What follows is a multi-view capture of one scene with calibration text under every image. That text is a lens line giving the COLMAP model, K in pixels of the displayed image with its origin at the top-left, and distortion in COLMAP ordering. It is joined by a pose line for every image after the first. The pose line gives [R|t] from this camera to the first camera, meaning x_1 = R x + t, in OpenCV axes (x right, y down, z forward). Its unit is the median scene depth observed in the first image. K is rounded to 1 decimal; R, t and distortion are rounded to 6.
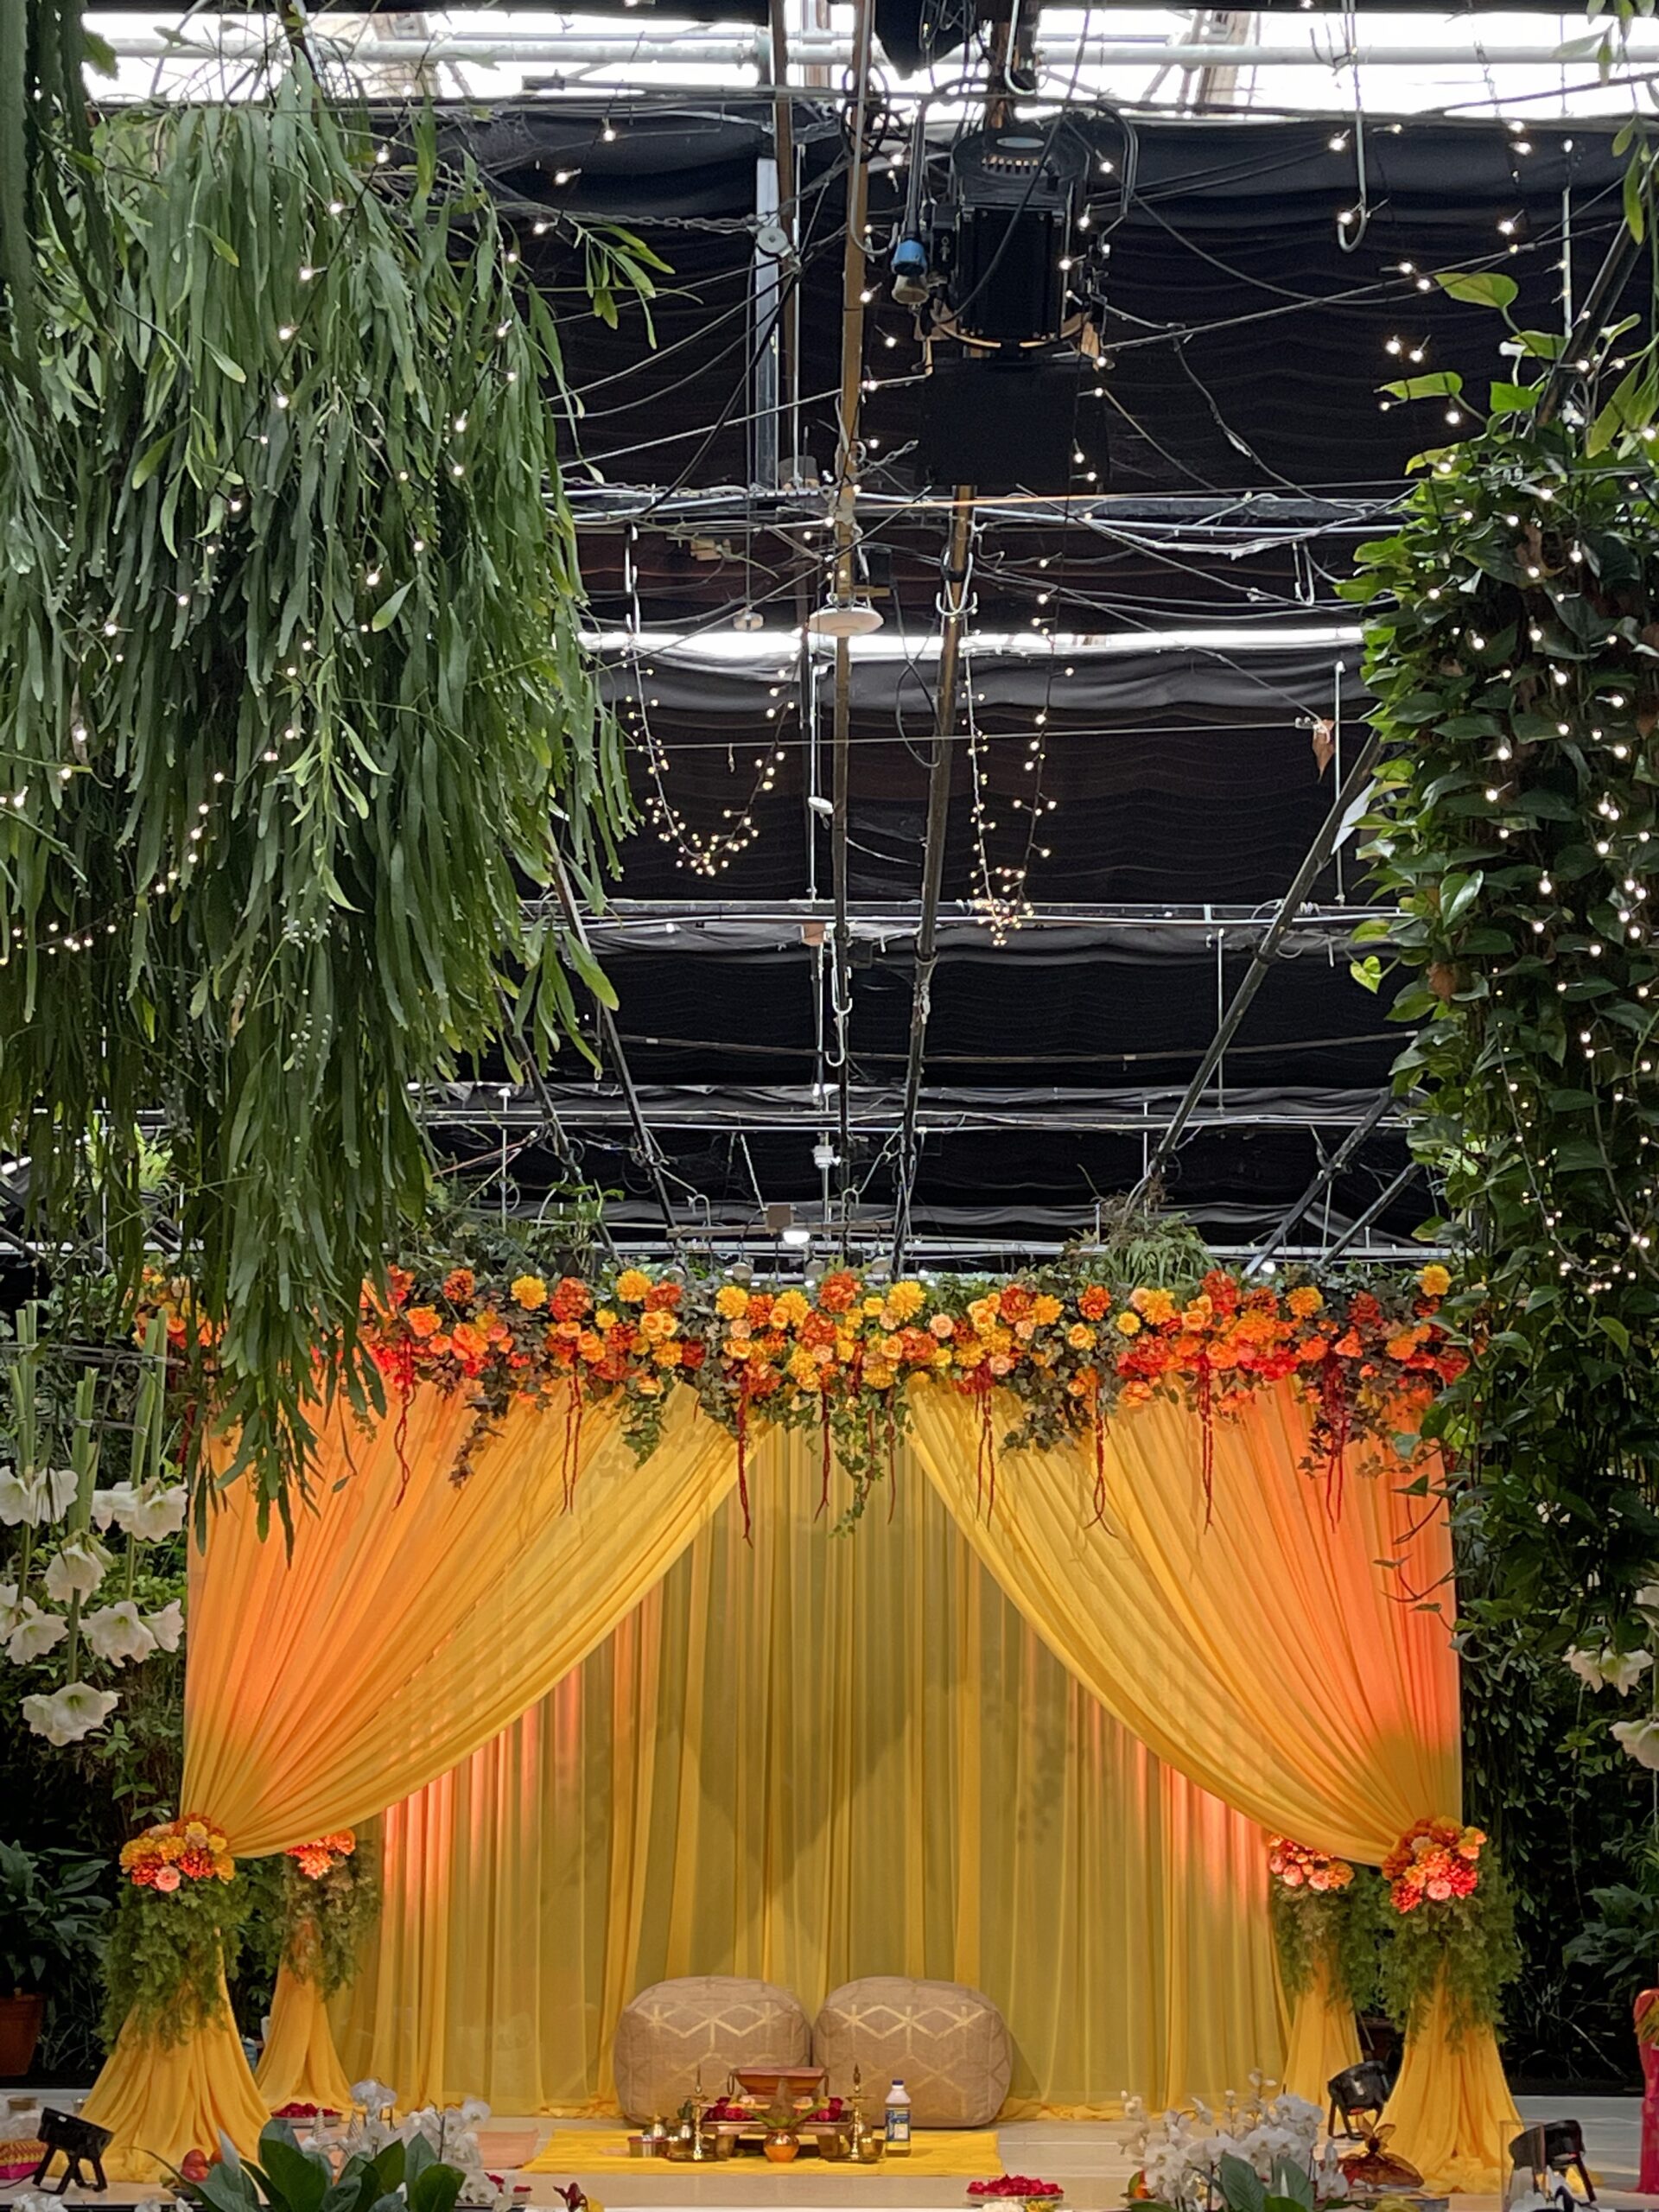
lens RADIAL K [[3708.6, 0, 854.8], [0, 3708.6, 1109.0], [0, 0, 1]] dist [0.194555, -0.754900]
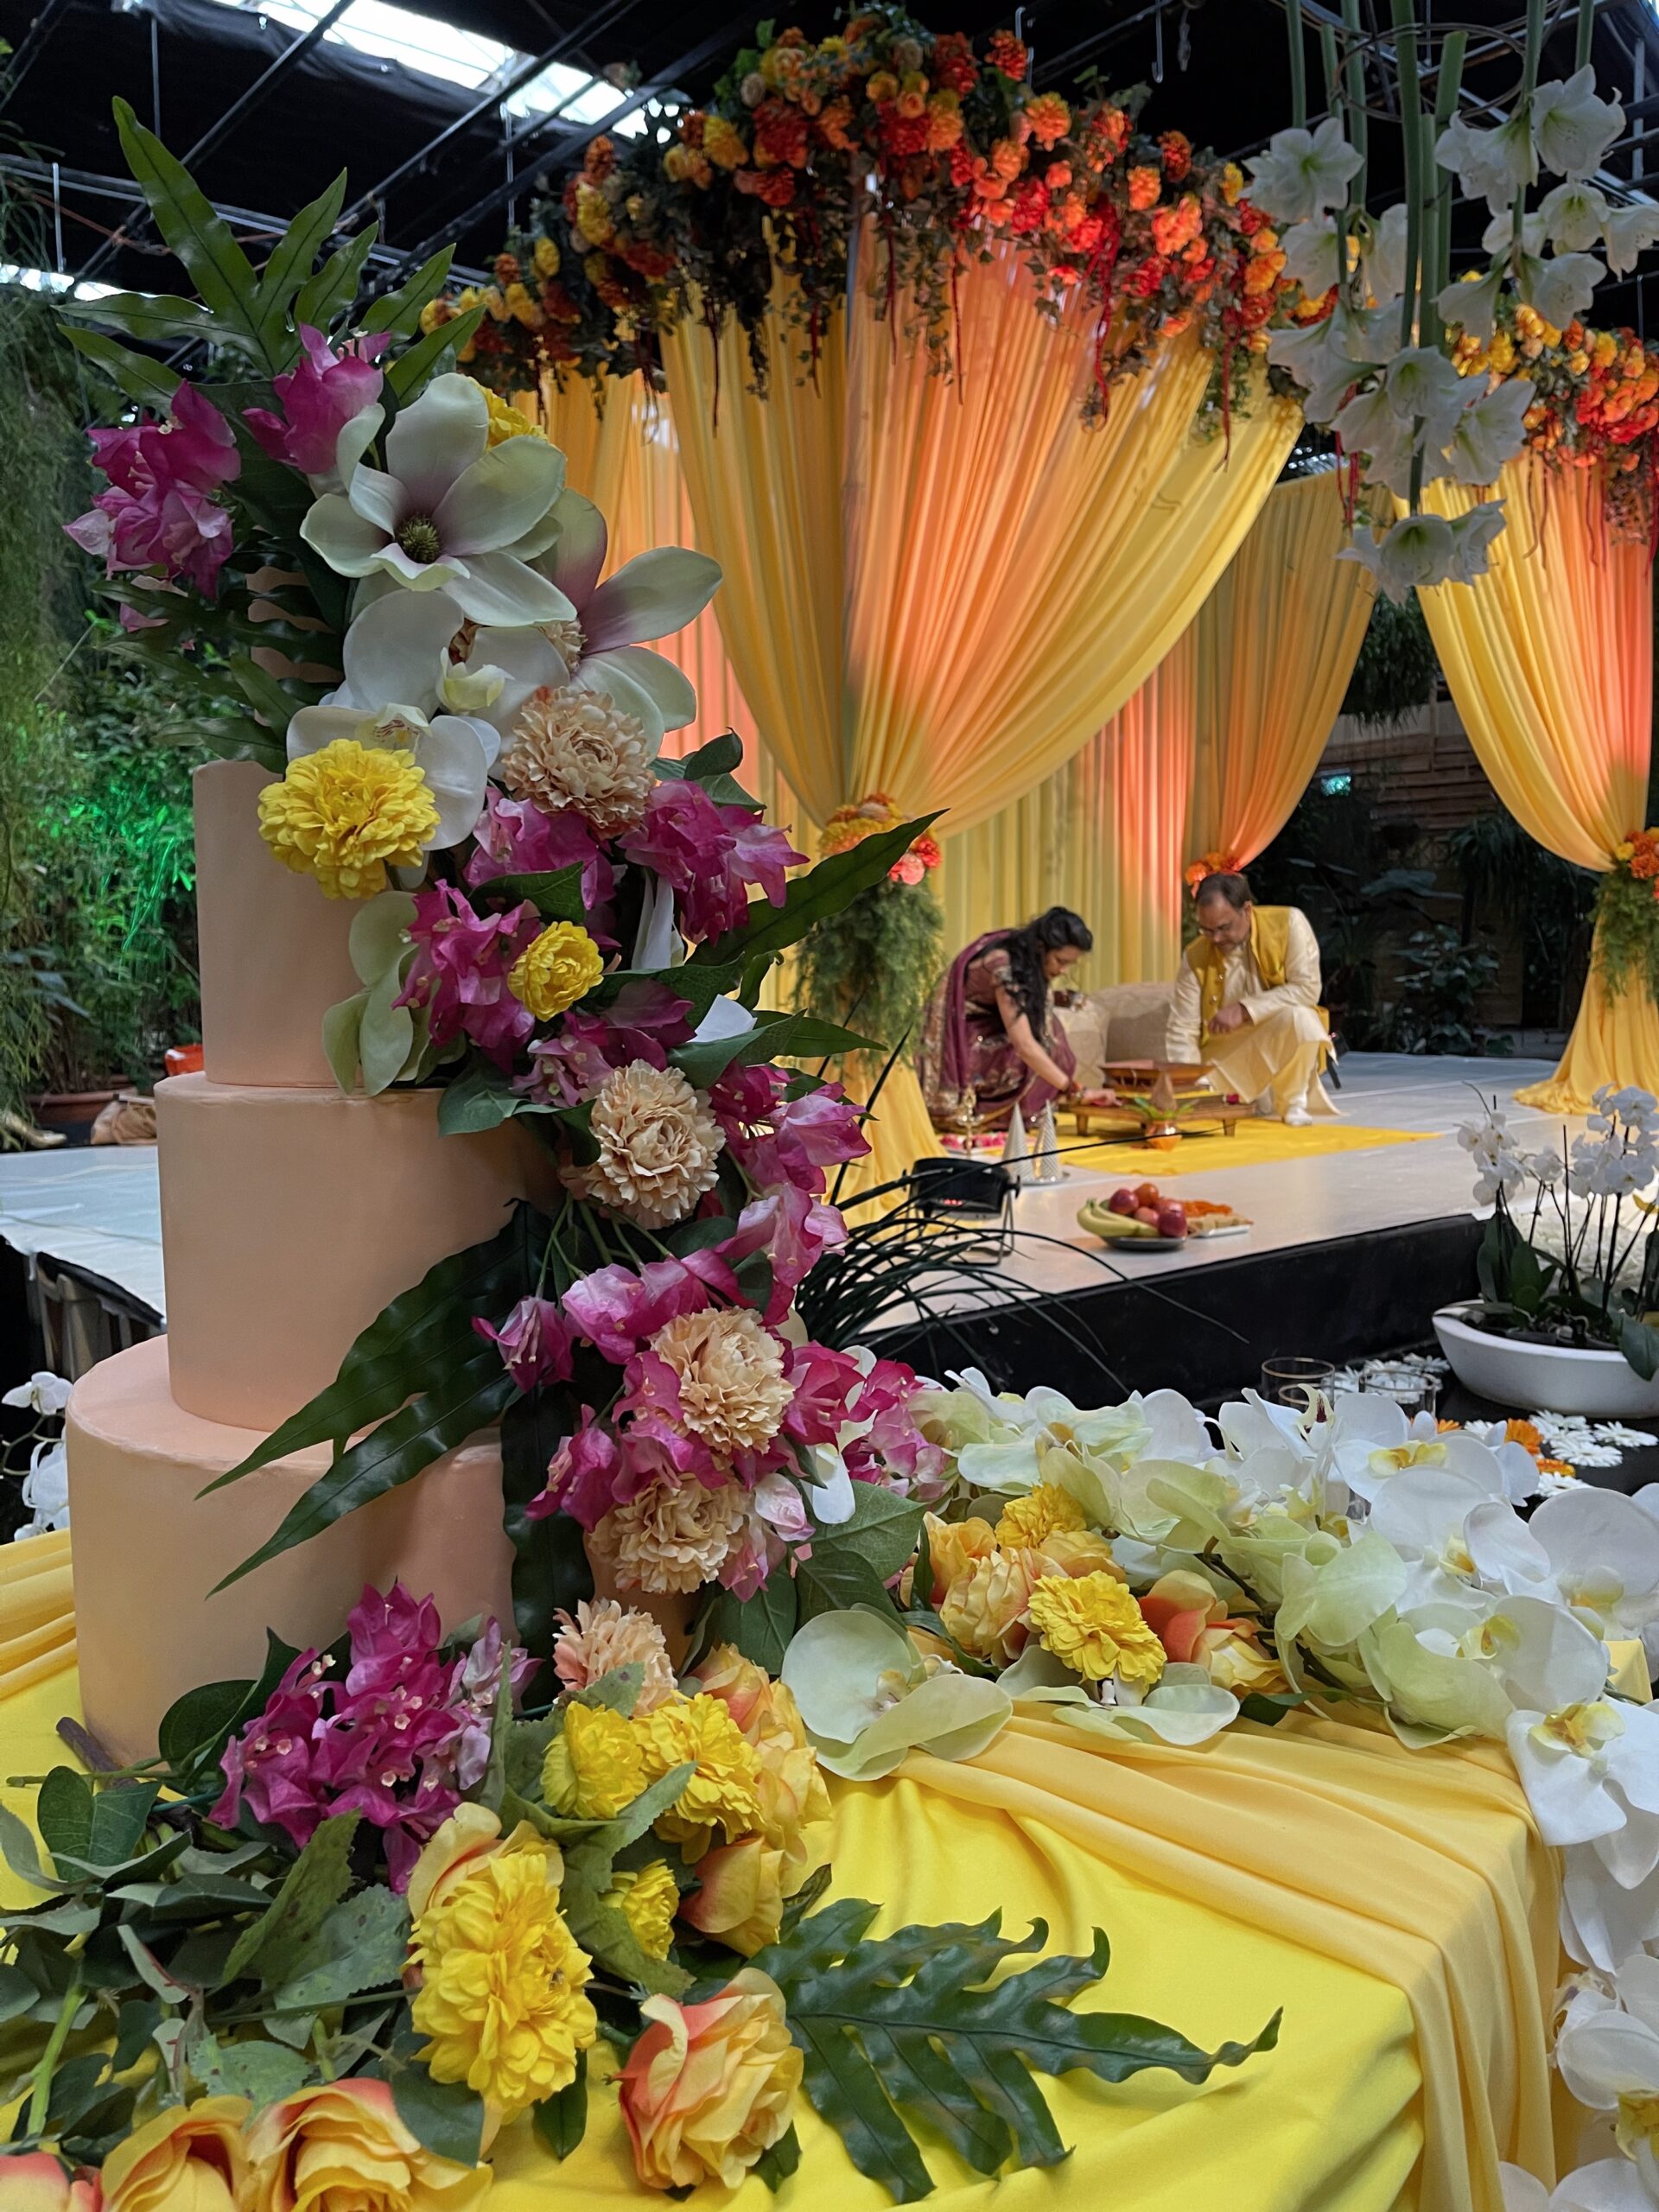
lens RADIAL K [[1680.7, 0, 829.5], [0, 1680.7, 1106.0], [0, 0, 1]] dist [0.079199, -0.109893]
pose [[0.775589, -0.078555, 0.626331, -0.413167], [-0.095307, 0.966279, 0.239211, 0.166463], [-0.624002, -0.245223, 0.741948, 0.717735]]
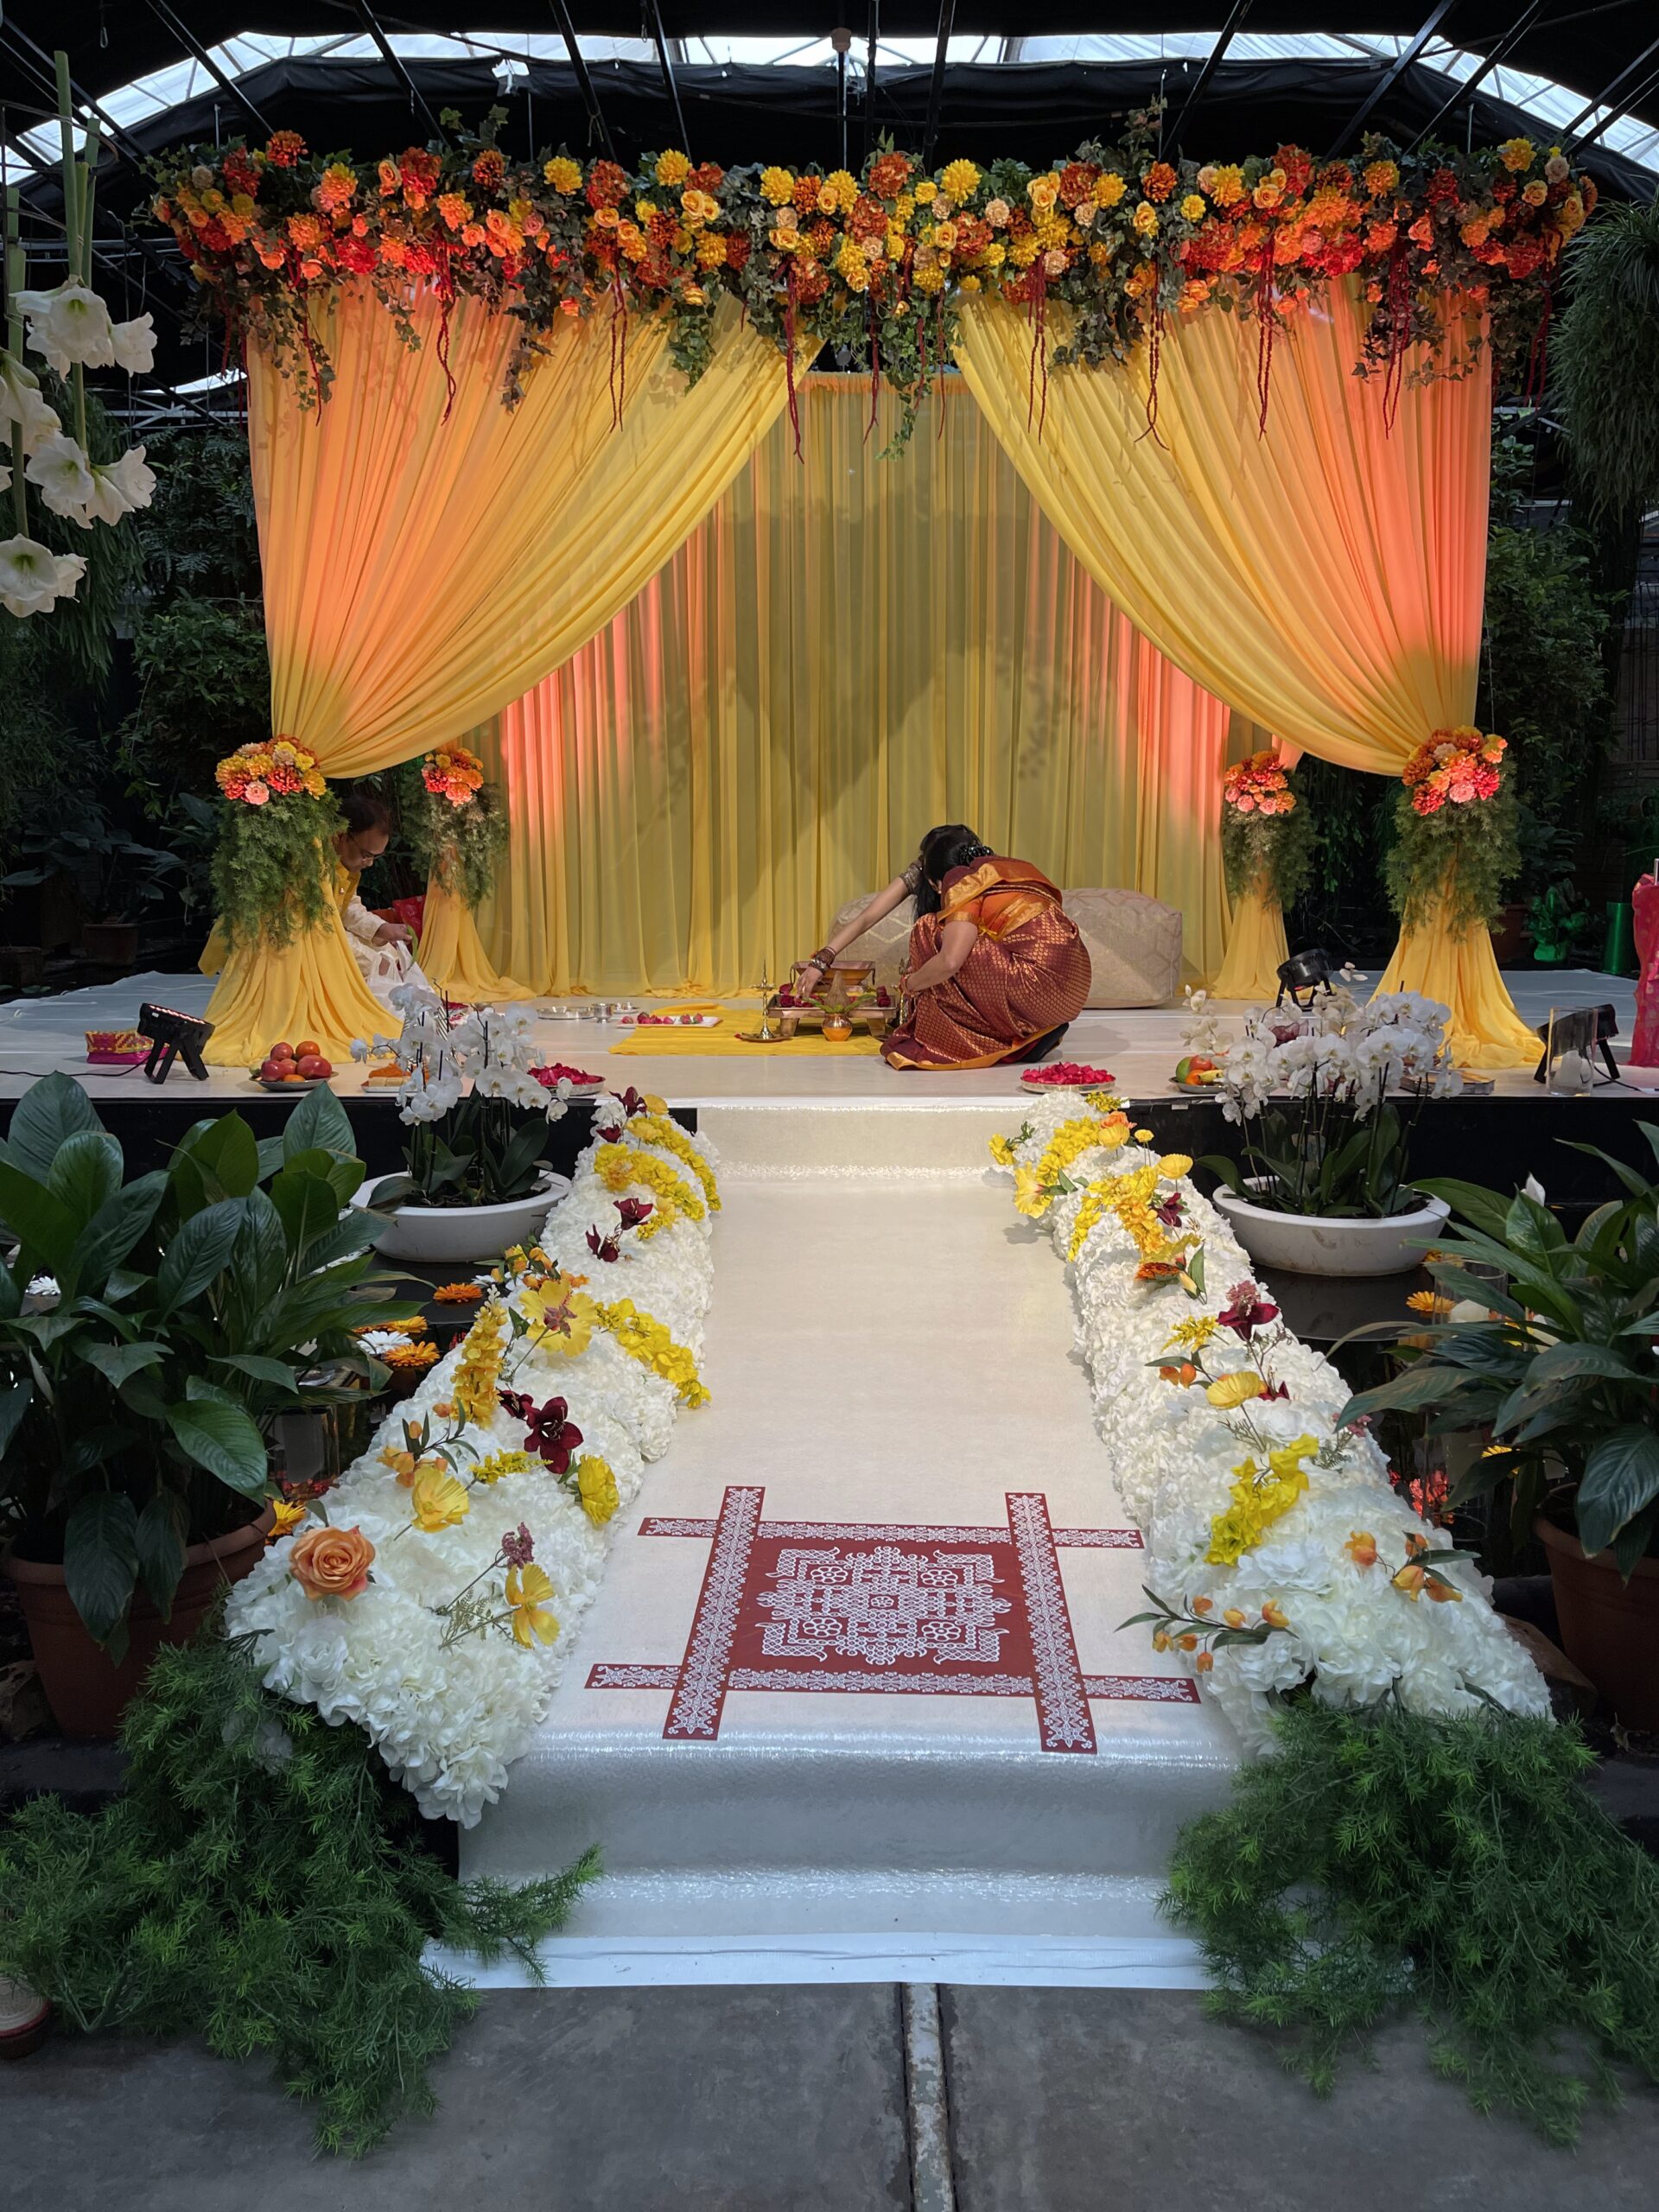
lens RADIAL K [[1665.1, 0, 841.5], [0, 1665.1, 1125.1], [0, 0, 1]] dist [0.055899, -0.069333]
pose [[0.999962, -0.008473, -0.002003, -0.017736], [0.008638, 0.936657, 0.350142, 0.125729], [-0.001091, -0.350146, 0.936694, 0.510618]]
